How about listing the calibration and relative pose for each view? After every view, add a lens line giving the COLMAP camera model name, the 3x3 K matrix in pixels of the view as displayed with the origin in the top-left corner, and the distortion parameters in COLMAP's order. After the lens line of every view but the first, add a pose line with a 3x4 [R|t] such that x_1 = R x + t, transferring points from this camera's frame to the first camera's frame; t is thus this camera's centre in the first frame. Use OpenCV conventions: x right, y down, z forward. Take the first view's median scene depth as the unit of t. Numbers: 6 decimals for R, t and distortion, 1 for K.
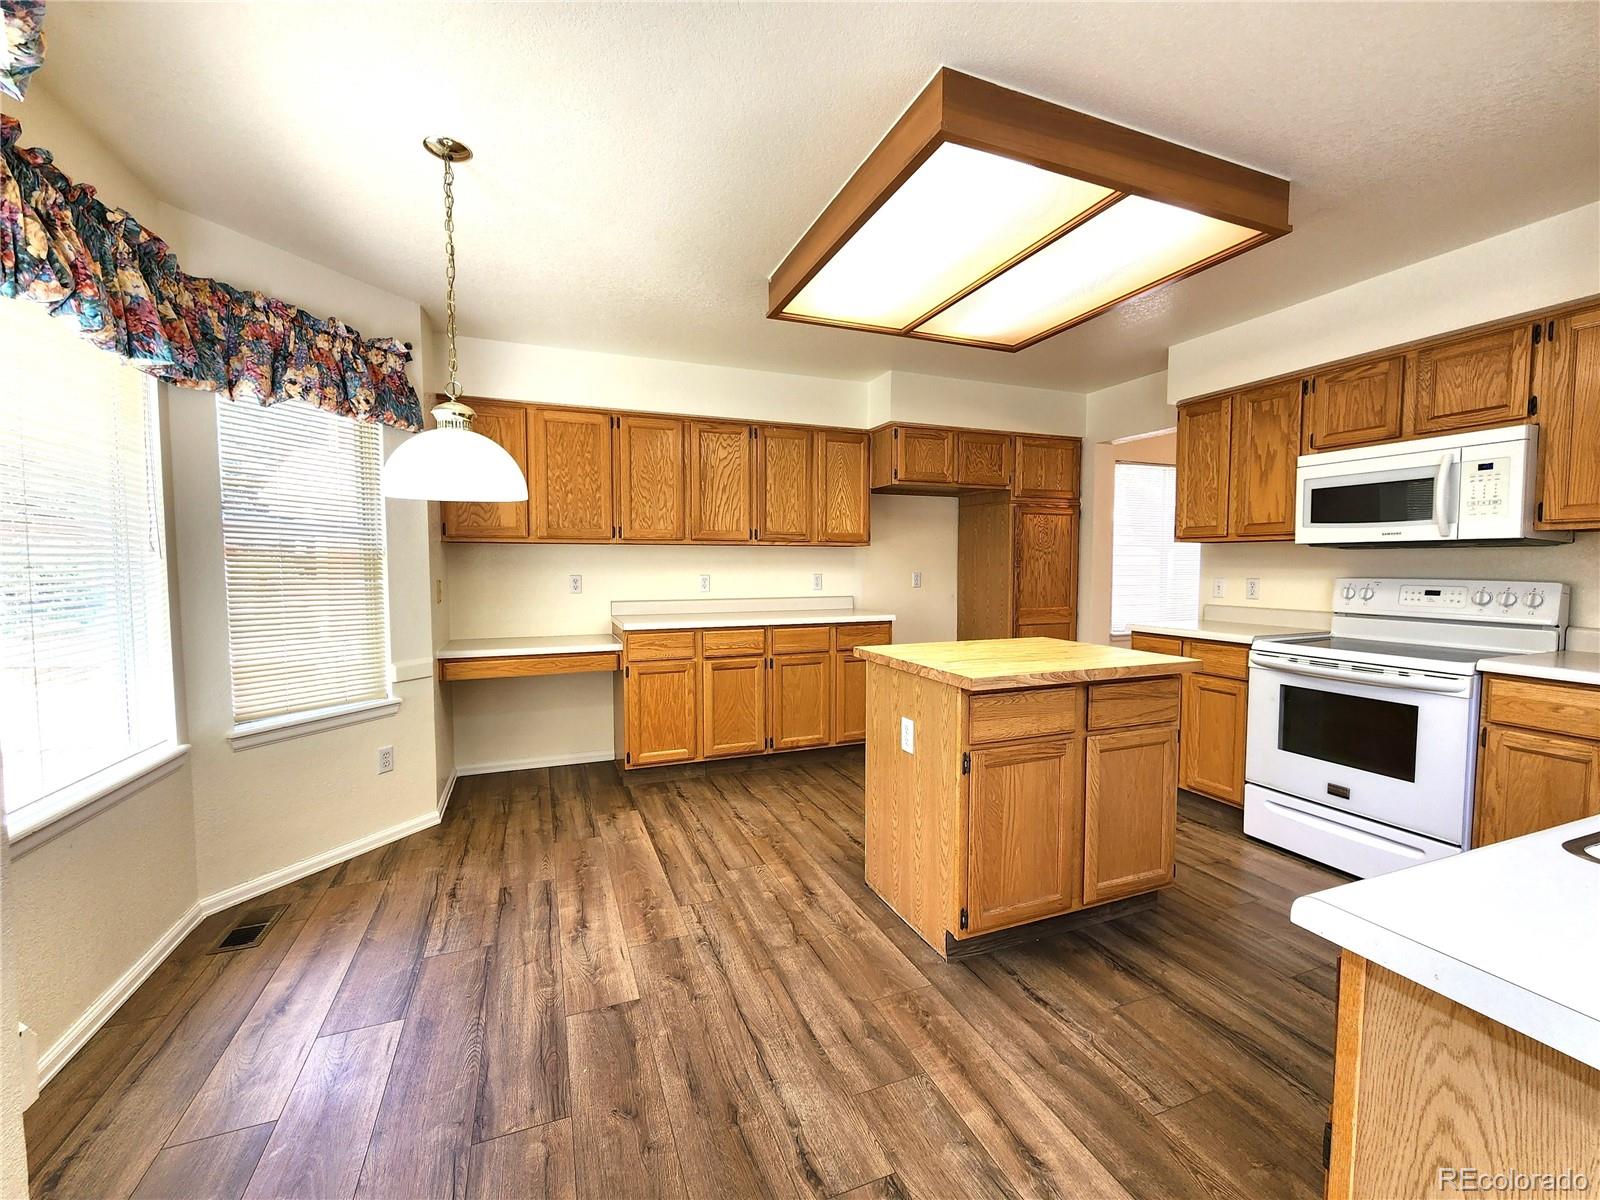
lens RADIAL K [[658.5, 0, 797.1], [0, 658.5, 599.7], [0, 0, 1]] dist [-0.002387, -0.000502]
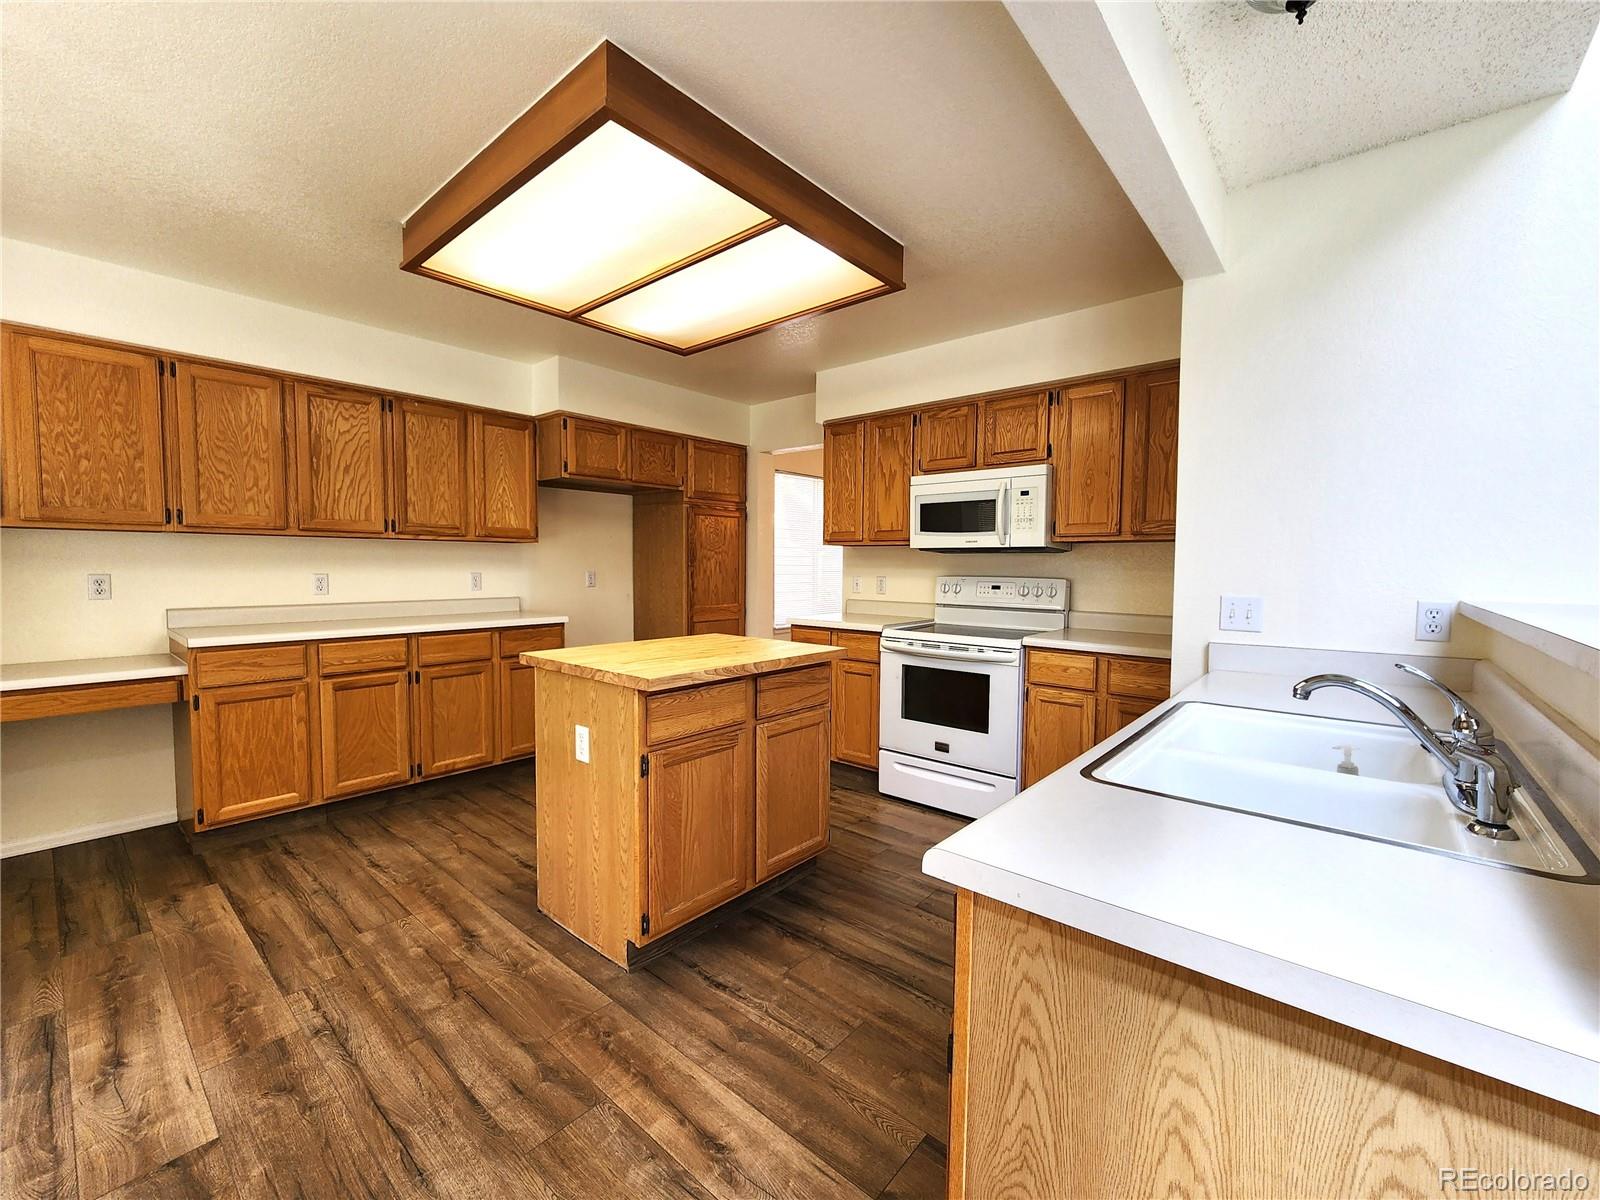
lens RADIAL K [[659.3, 0, 796.6], [0, 659.3, 600.7], [0, 0, 1]] dist [0.000838, 0.000719]
pose [[0.886620, -0.018772, 0.462118, 0.007066], [0.017356, 0.999823, 0.007317, -0.000657], [-0.462173, 0.001533, 0.886789, 0.019243]]
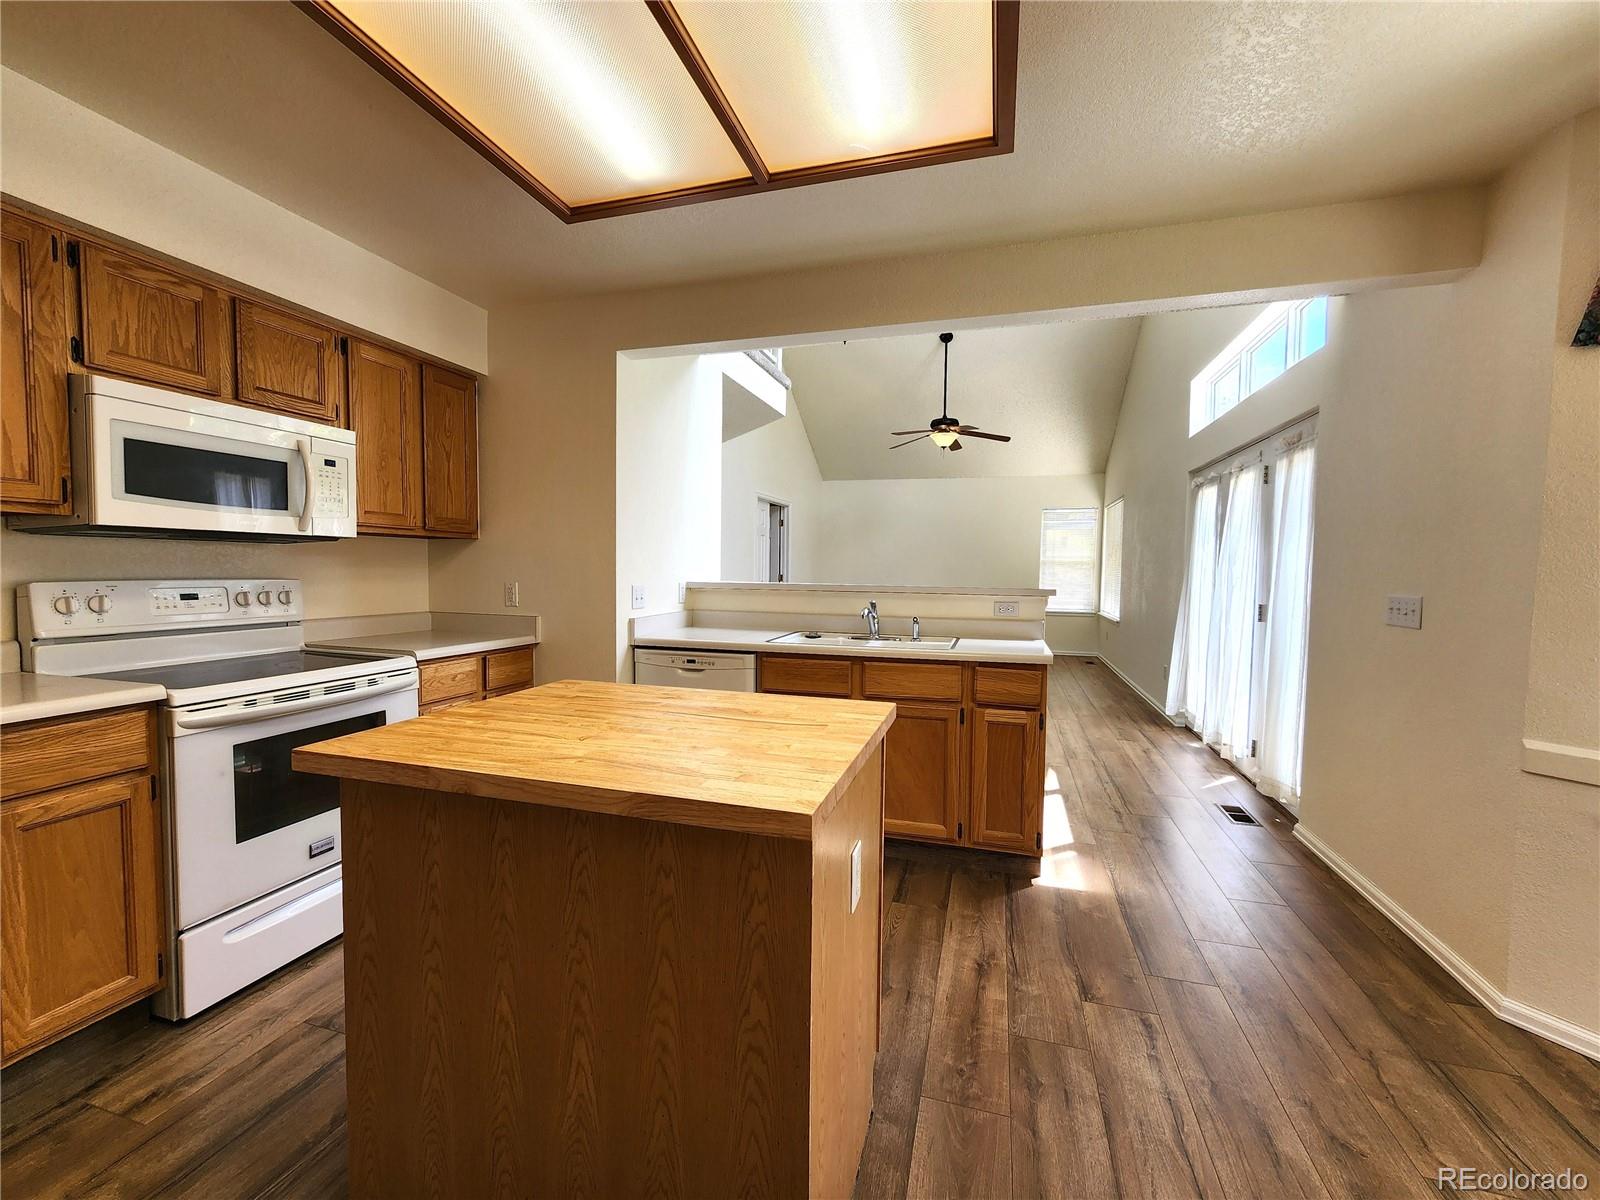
lens RADIAL K [[658.8, 0, 800.0], [0, 658.8, 600.0], [0, 0, 1]] dist [-0.000083, 0.000684]
pose [[-0.784813, -0.039892, 0.618447, -0.126739], [0.021707, 0.995544, 0.091762, -0.076535], [-0.619352, 0.085441, -0.780451, 1.400133]]
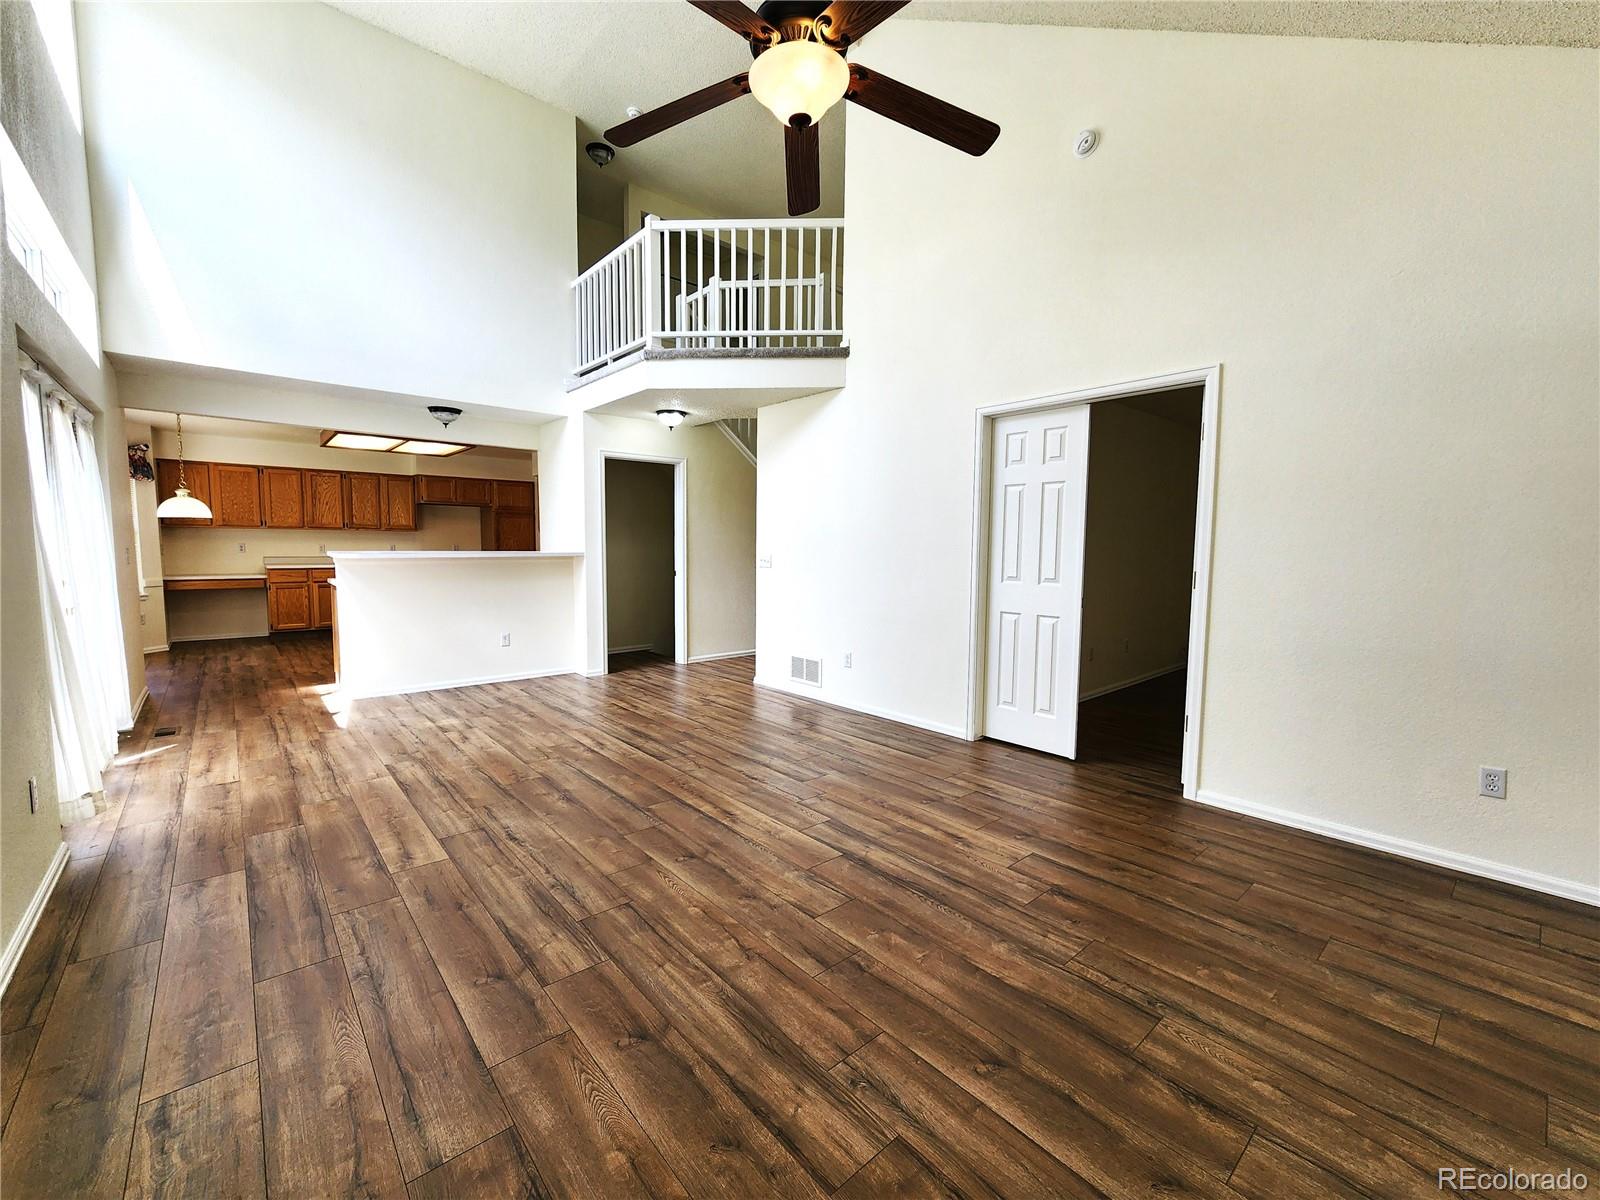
lens RADIAL K [[659.3, 0, 796.6], [0, 659.3, 600.7], [0, 0, 1]] dist [0.000838, 0.000719]
pose [[0.943052, -0.018536, 0.332127, 1.080711], [0.006419, 0.999274, 0.037544, 0.131840], [-0.332582, -0.033274, 0.942487, -2.691934]]
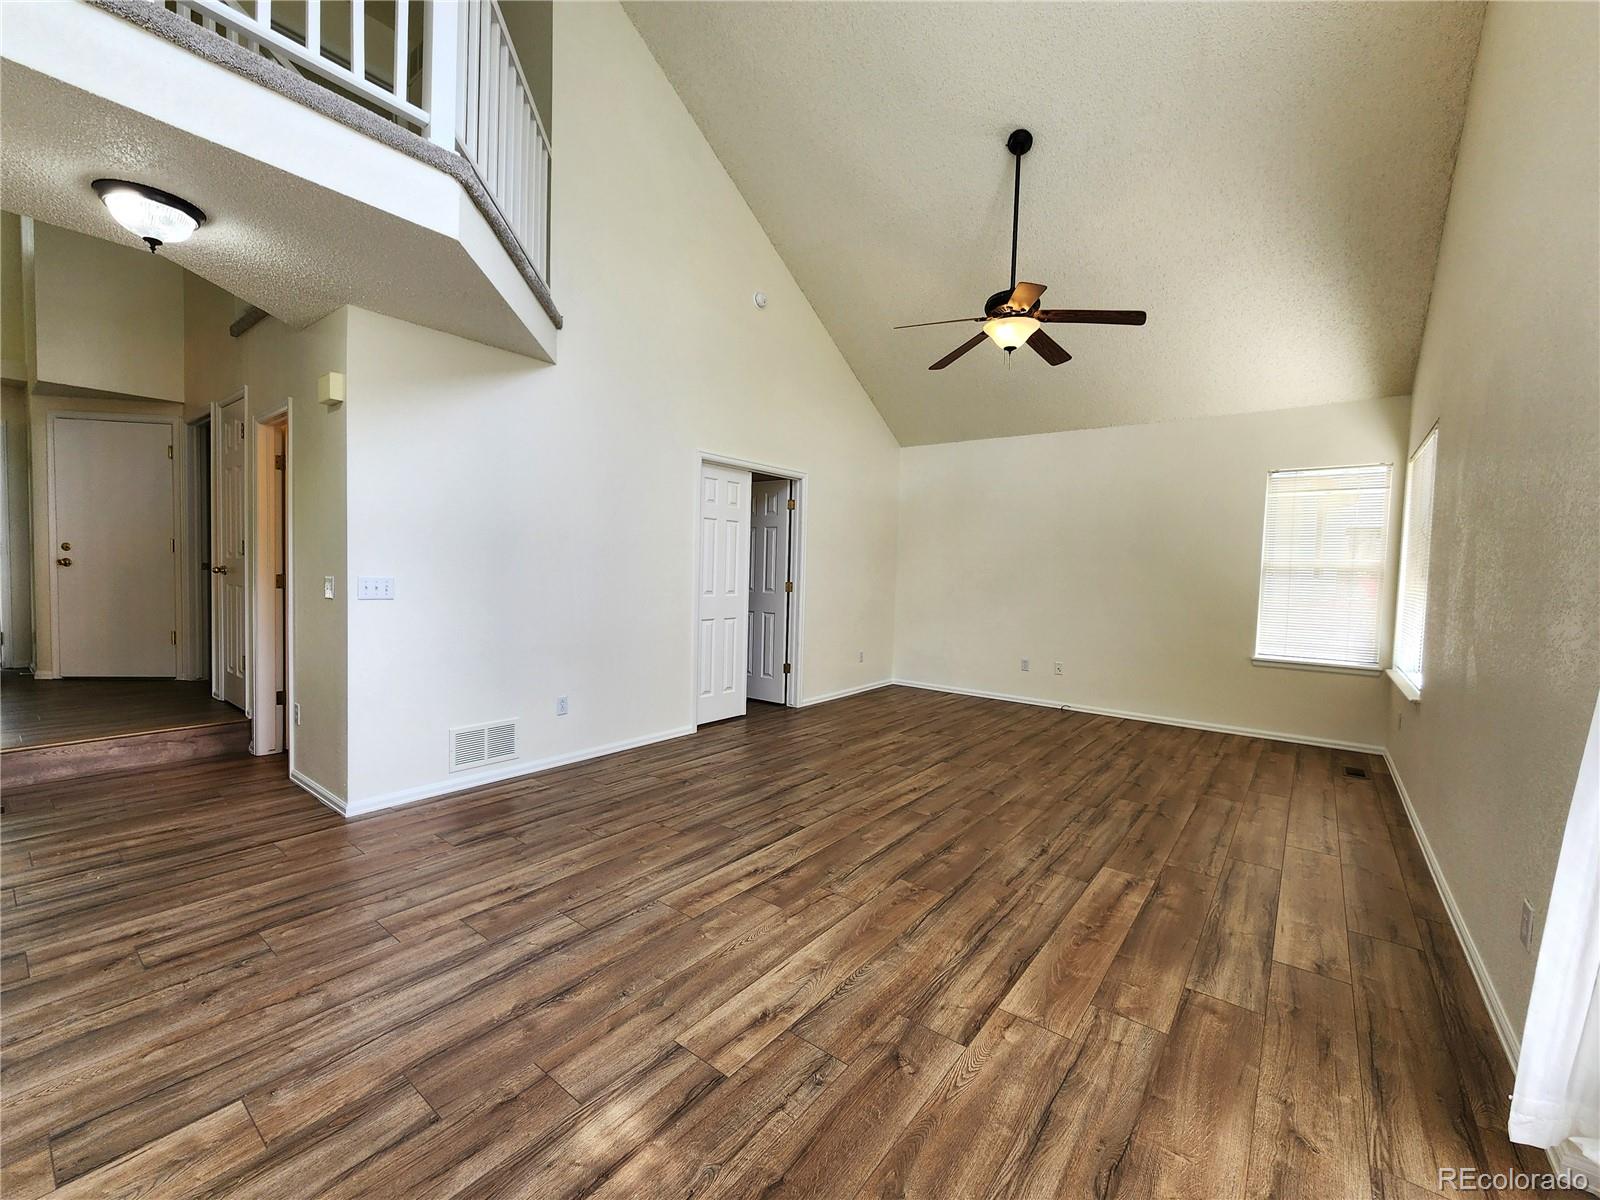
lens RADIAL K [[659.3, 0, 800.0], [0, 659.3, 600.0], [0, 0, 1]] dist [-0.008613, -0.000197]
pose [[-0.506634, -0.051786, 0.860604, 0.128991], [0.018810, 0.997293, 0.071084, 0.016143], [-0.861956, 0.052202, -0.504289, -0.323736]]
